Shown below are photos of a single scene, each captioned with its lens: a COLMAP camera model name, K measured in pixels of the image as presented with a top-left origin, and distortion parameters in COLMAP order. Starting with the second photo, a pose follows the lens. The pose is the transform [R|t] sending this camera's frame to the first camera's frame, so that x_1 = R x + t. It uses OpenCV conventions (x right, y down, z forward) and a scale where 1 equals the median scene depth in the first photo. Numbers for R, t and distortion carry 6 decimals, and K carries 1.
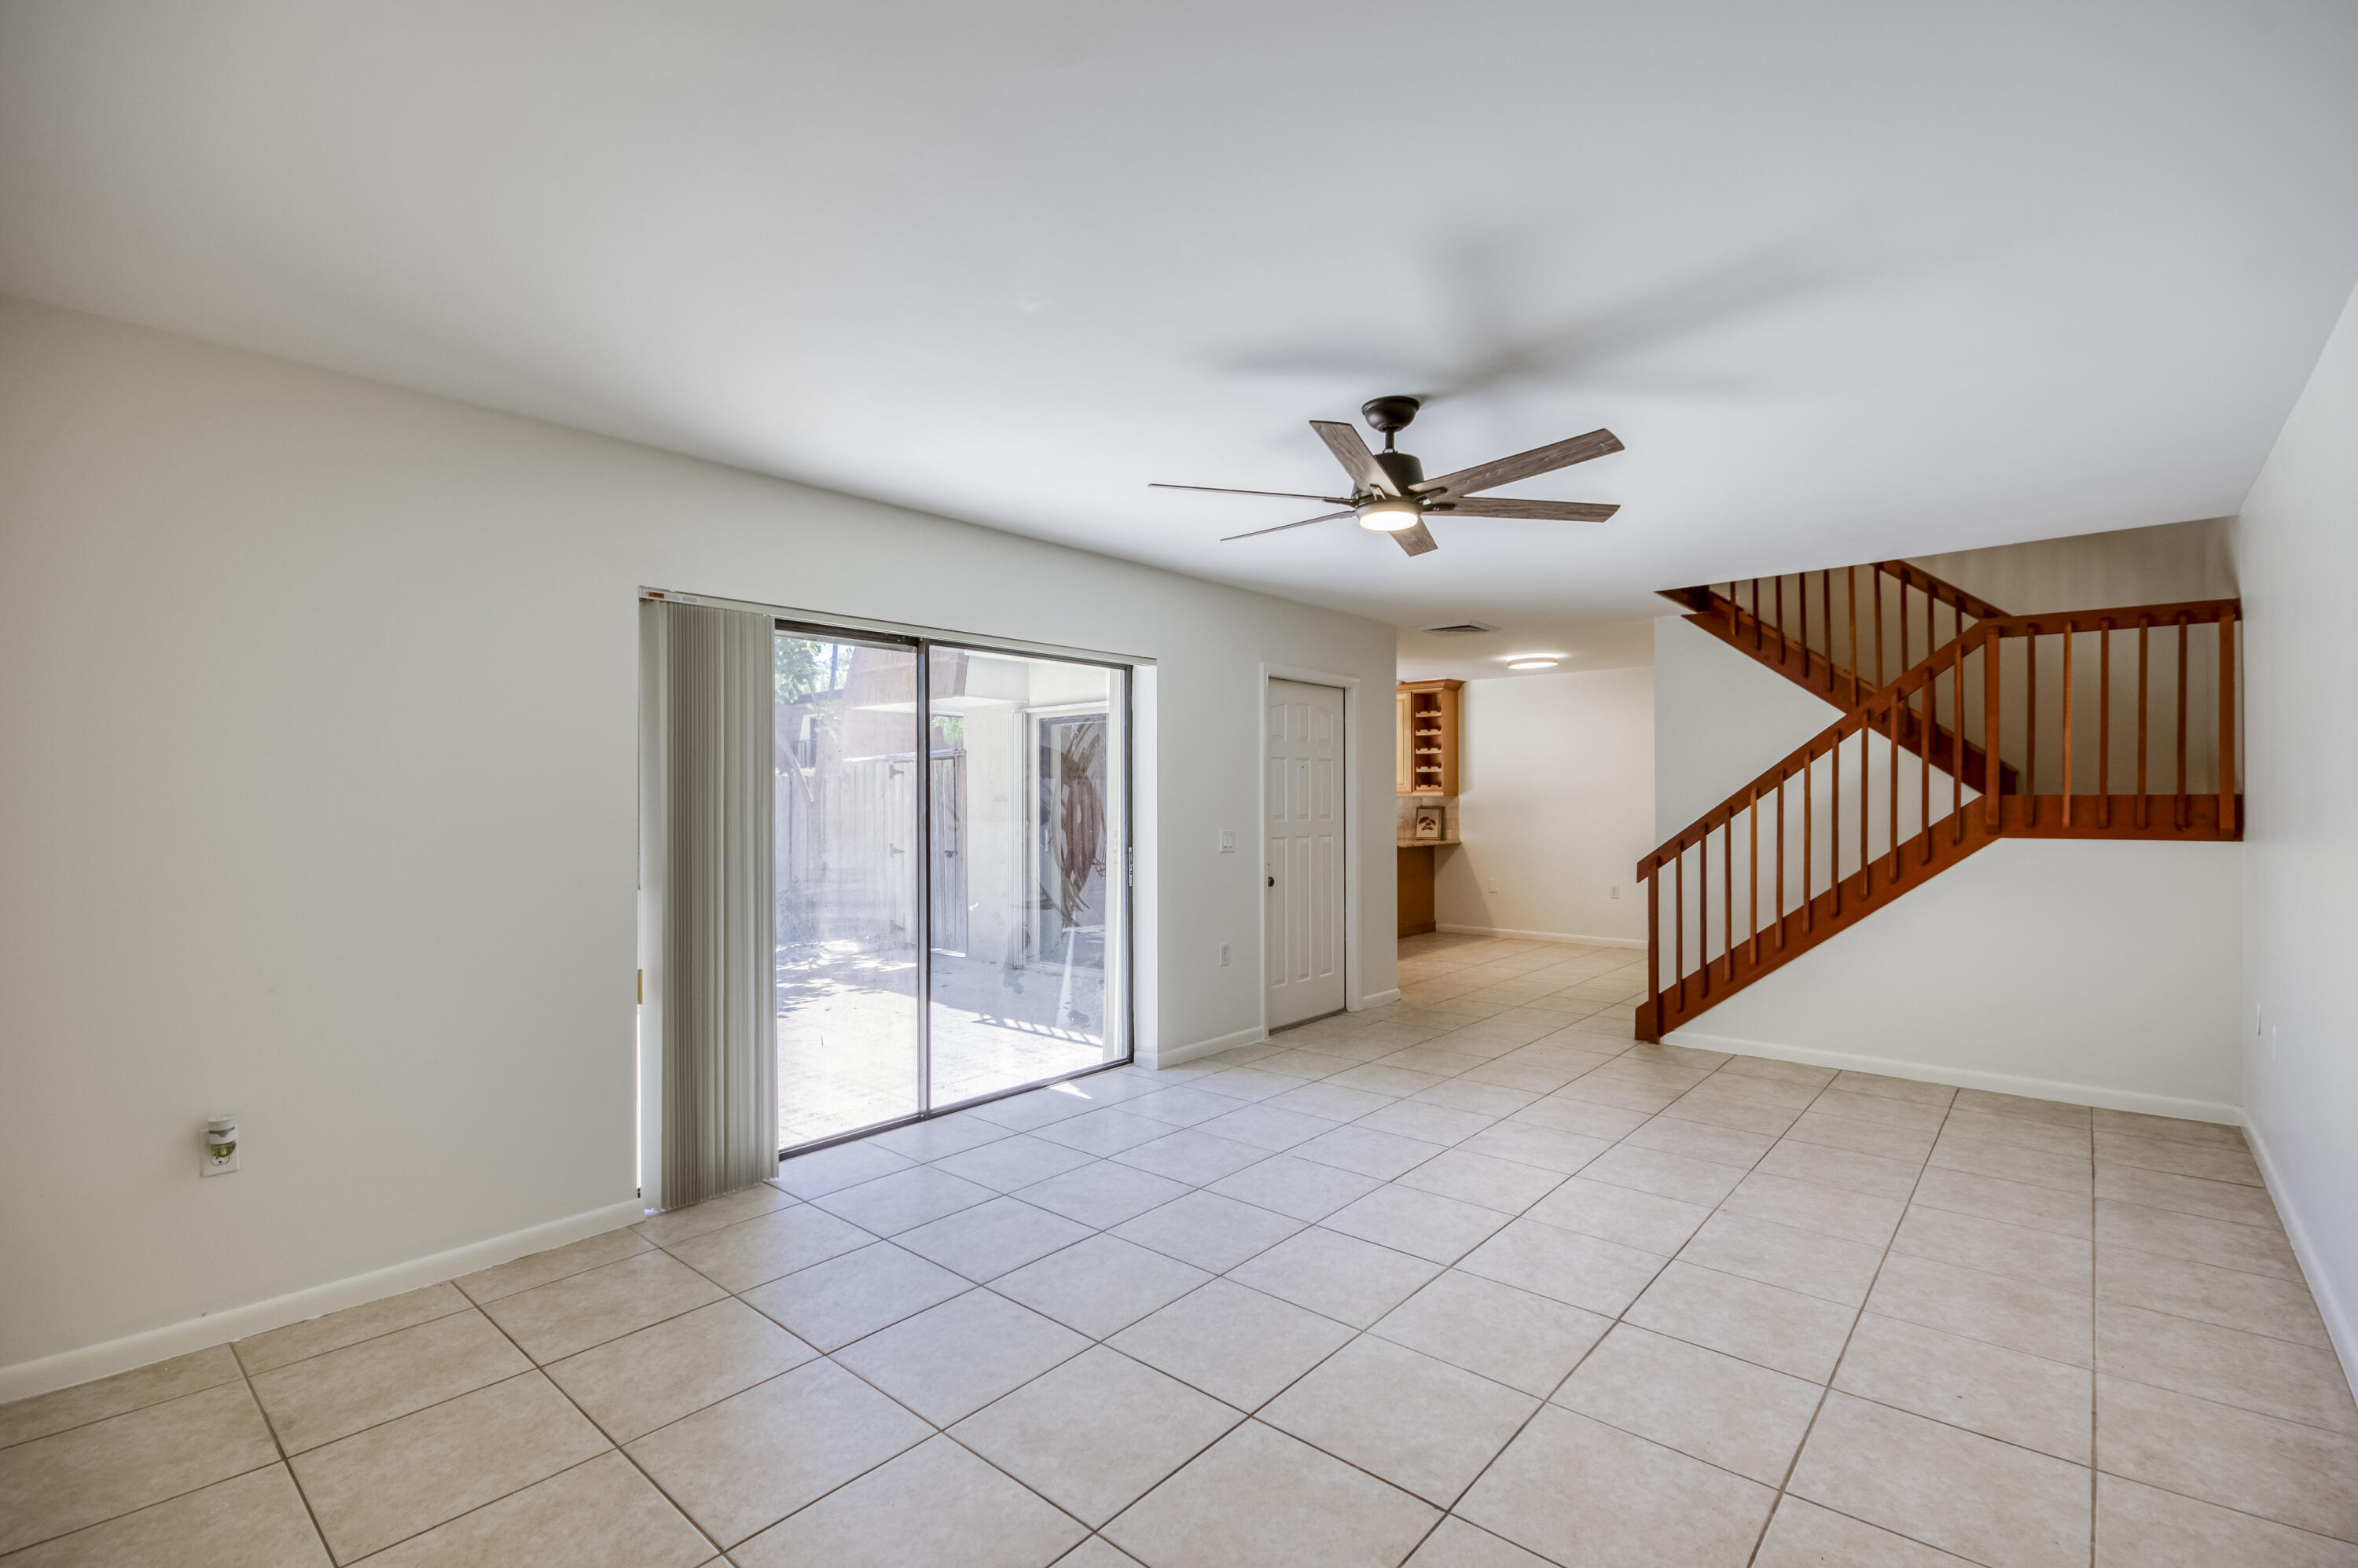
lens RADIAL K [[1049.9, 0, 1181.9], [0, 1049.9, 794.7], [0, 0, 1]] dist [0.005076, -0.006137]
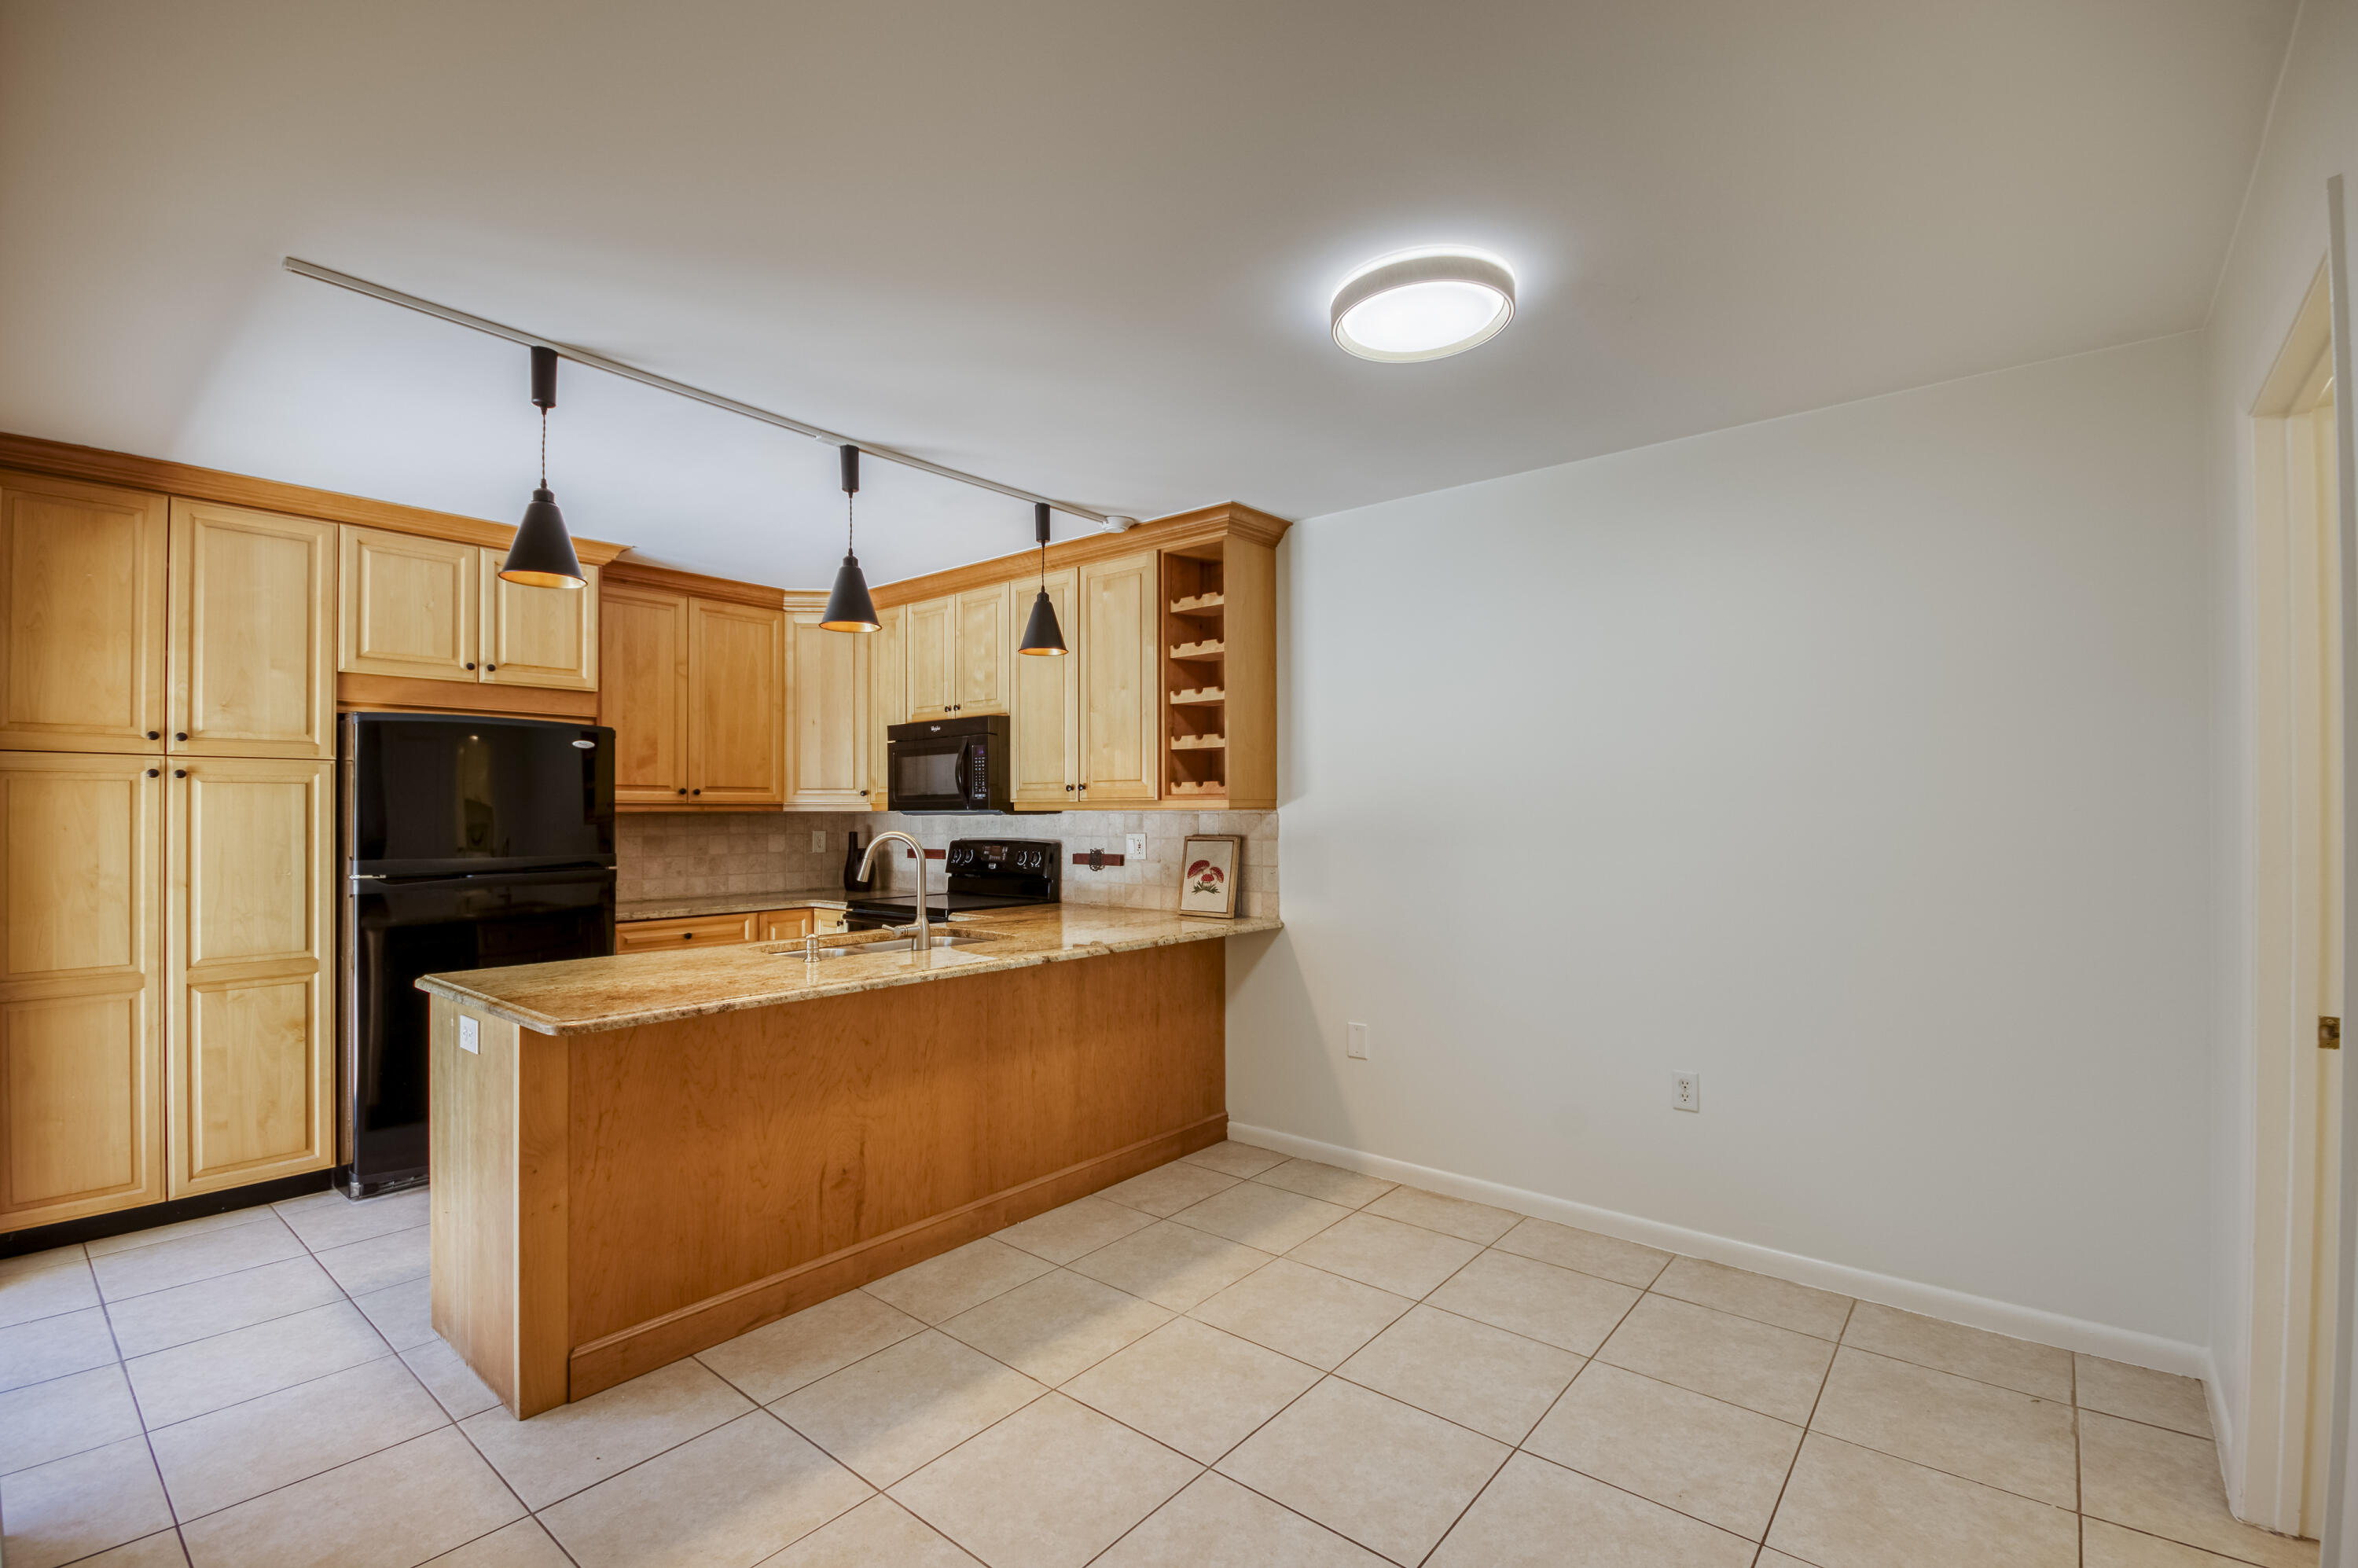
lens RADIAL K [[1049.9, 0, 1209.6], [0, 1049.9, 804.3], [0, 0, 1]] dist [0.005076, -0.006137]
pose [[0.998812, 0.000371, 0.048738, 0.216812], [-0.000110, 0.999986, -0.005364, 0.001643], [-0.048739, 0.005352, 0.998797, 0.598704]]
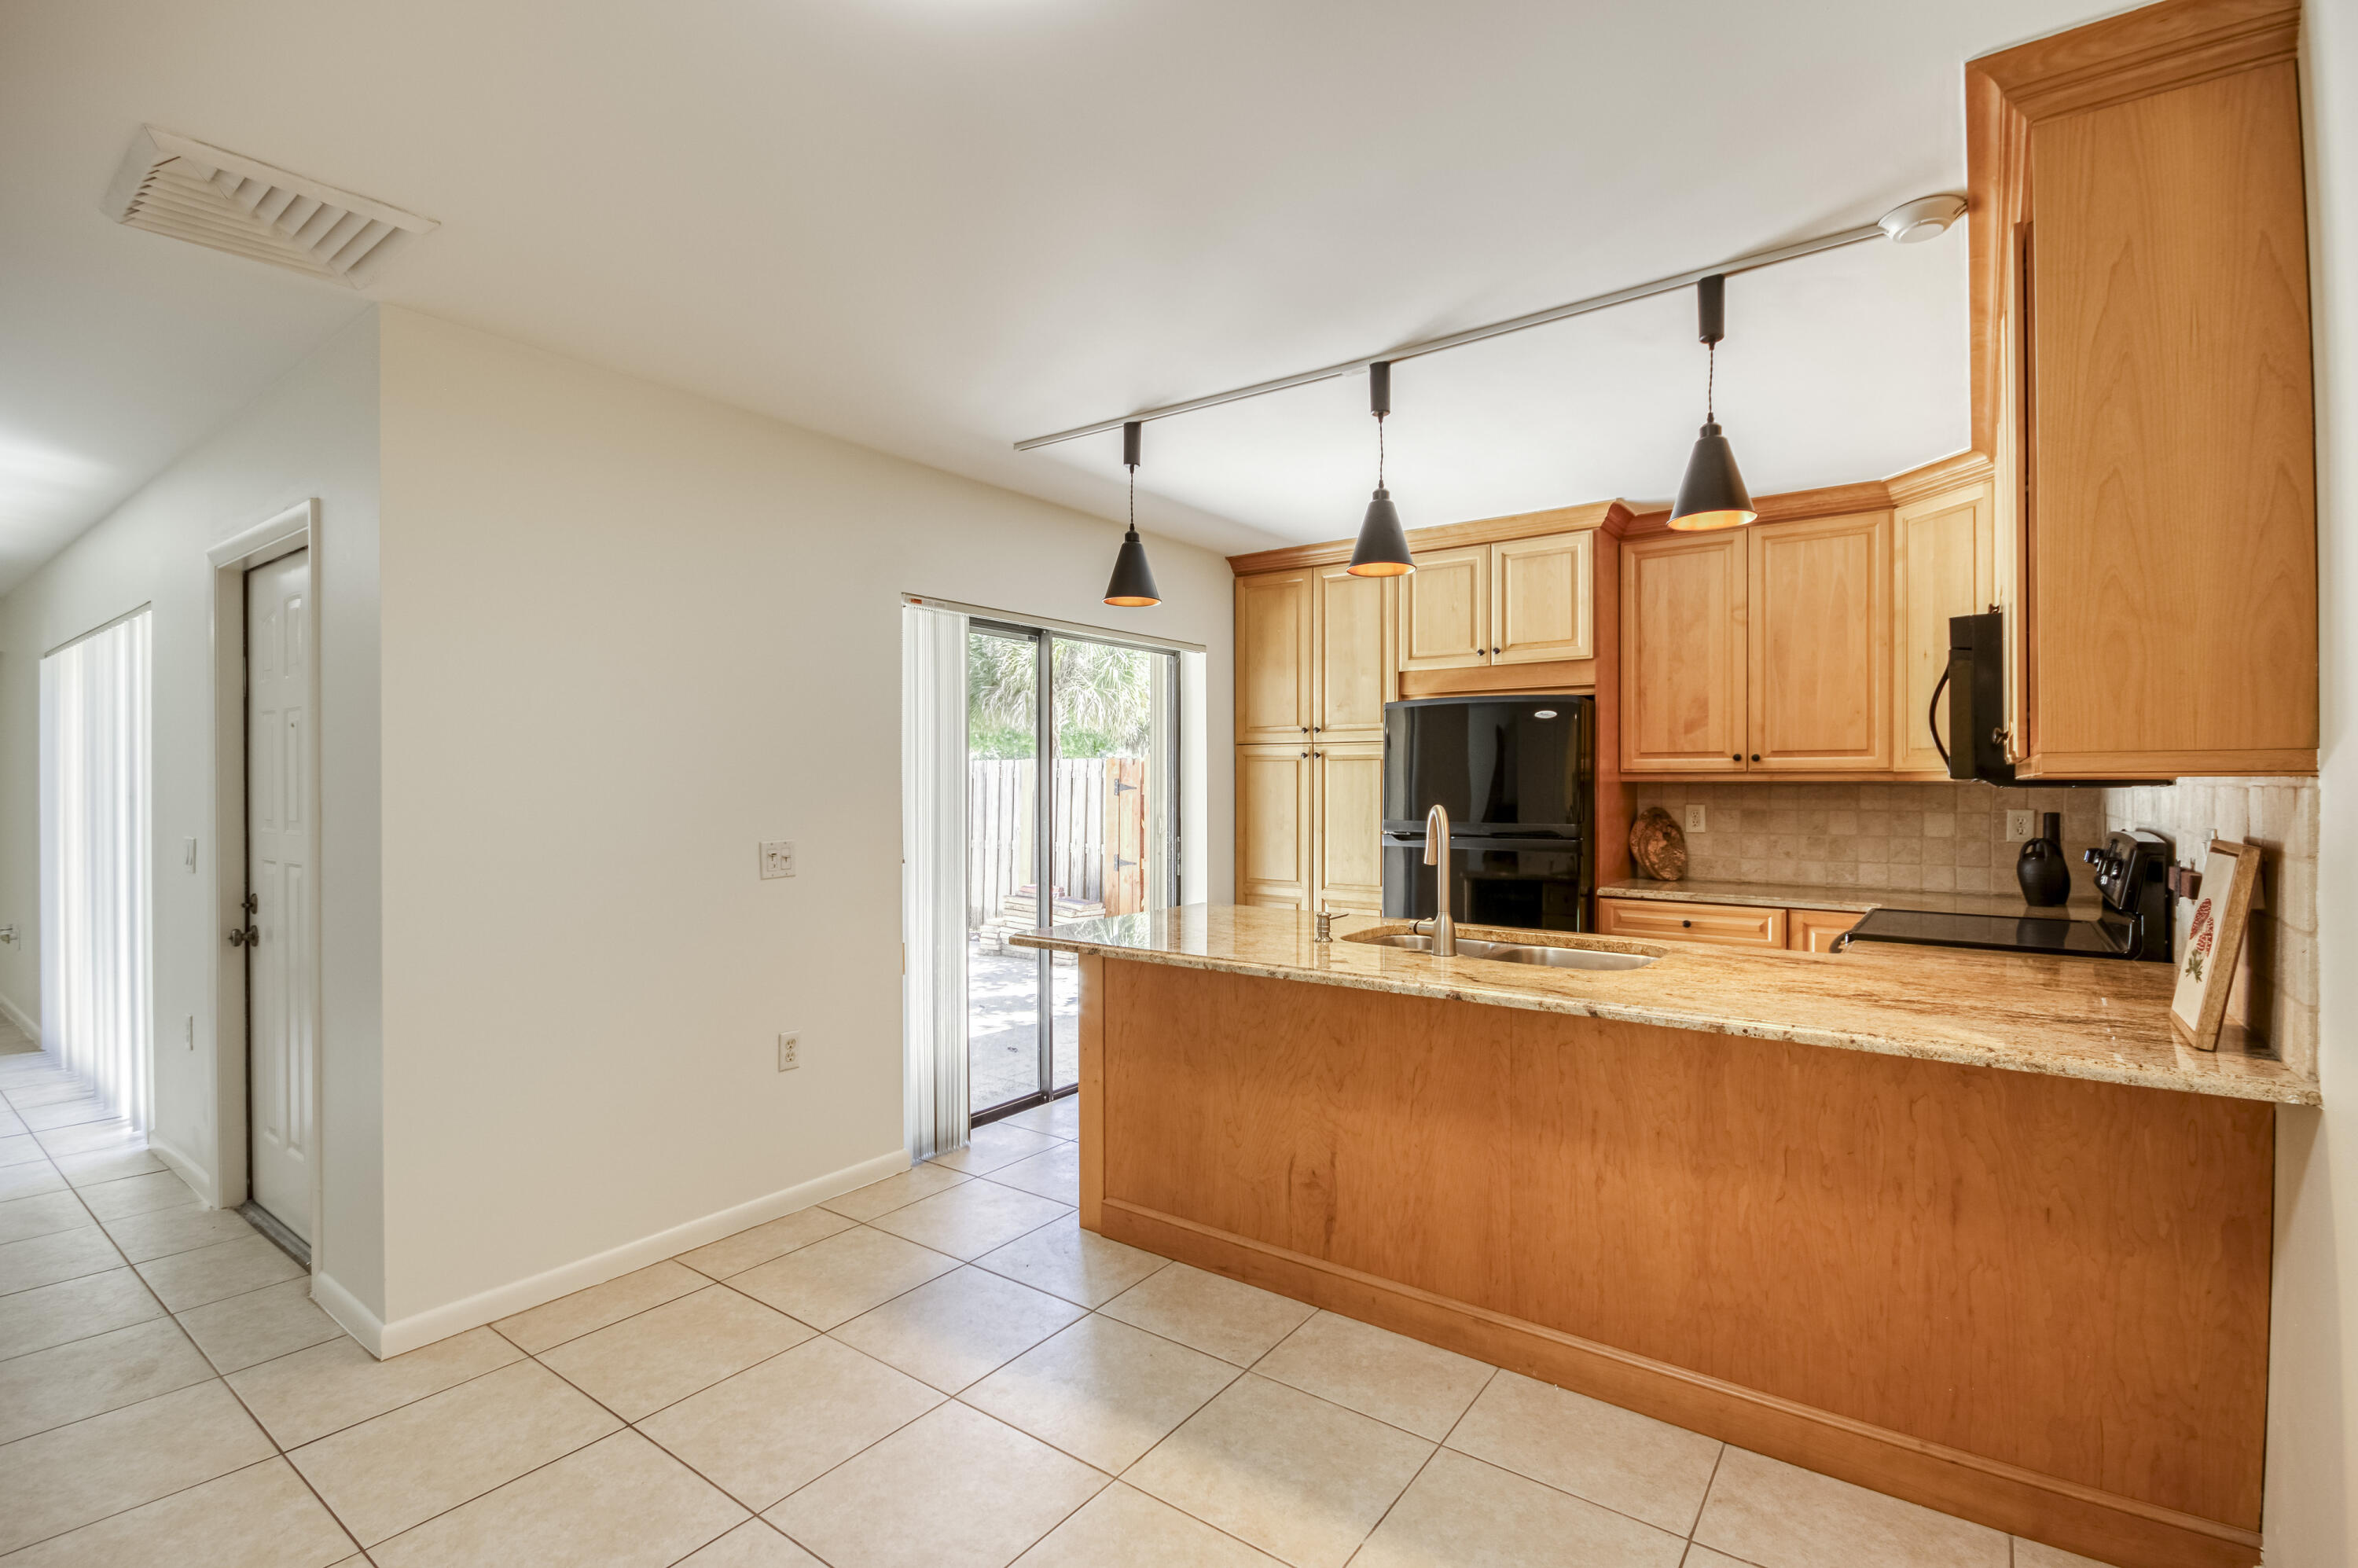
lens RADIAL K [[1049.9, 0, 1180.4], [0, 1049.9, 798.5], [0, 0, 1]] dist [0.005076, -0.006137]
pose [[0.093590, 0.015426, -0.995491, 0.384203], [0.001764, 0.999876, 0.015659, 0.002311], [0.995609, -0.003222, 0.093551, 0.827378]]
